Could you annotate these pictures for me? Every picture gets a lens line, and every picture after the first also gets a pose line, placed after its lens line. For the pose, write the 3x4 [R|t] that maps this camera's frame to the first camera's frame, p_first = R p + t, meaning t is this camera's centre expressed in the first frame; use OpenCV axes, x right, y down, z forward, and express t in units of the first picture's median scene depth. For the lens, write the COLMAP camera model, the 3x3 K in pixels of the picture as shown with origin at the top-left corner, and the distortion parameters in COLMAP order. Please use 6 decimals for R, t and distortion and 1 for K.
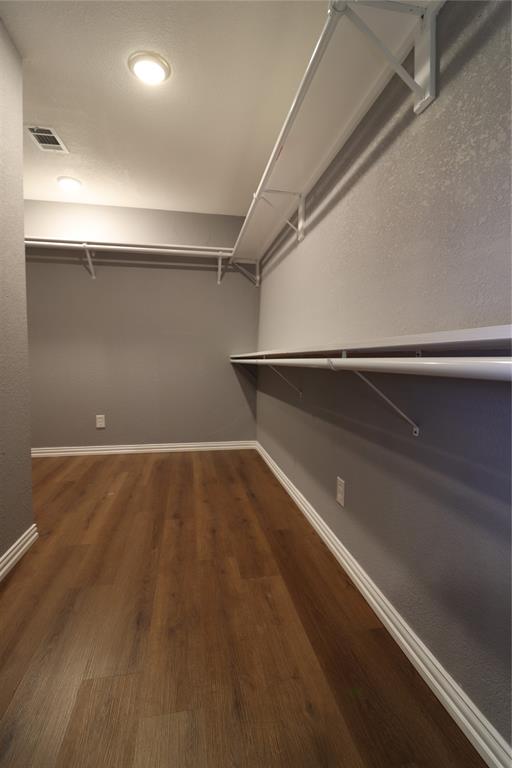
lens RADIAL K [[361.4, 0, 256.2], [0, 361.4, 389.5], [0, 0, 1]] dist [-0.004561, -0.010393]
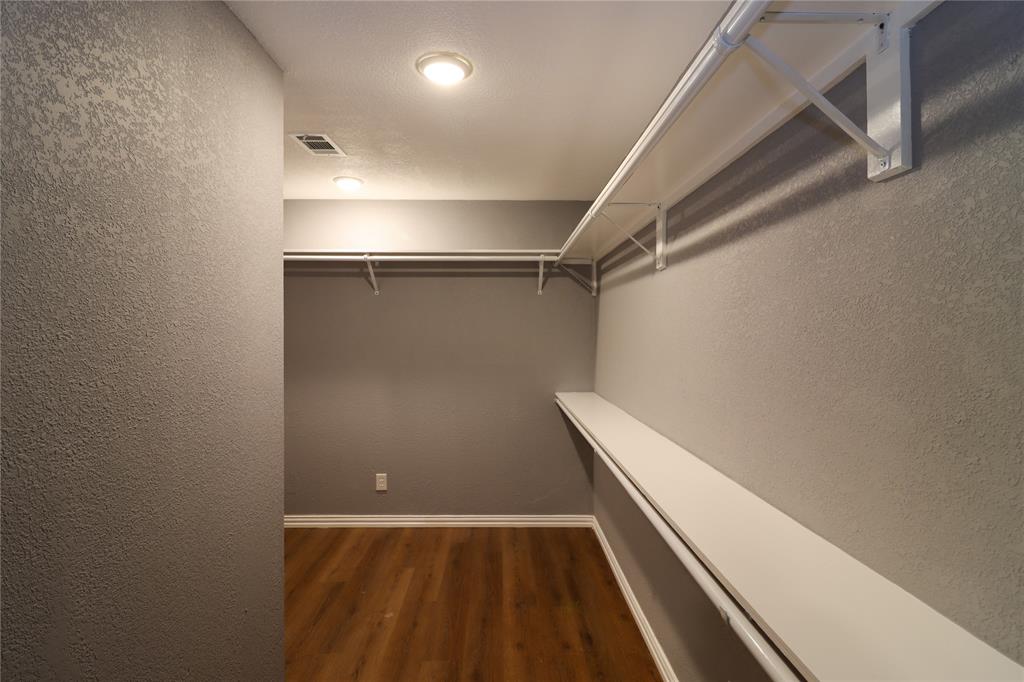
lens RADIAL K [[481.8, 0, 504.0], [0, 481.8, 332.8], [0, 0, 1]] dist [-0.004561, -0.010393]
pose [[0.984064, -0.003887, -0.177771, -0.003852], [-0.006671, 0.998250, -0.058755, -0.208162], [0.177688, 0.059004, 0.982316, 0.060206]]
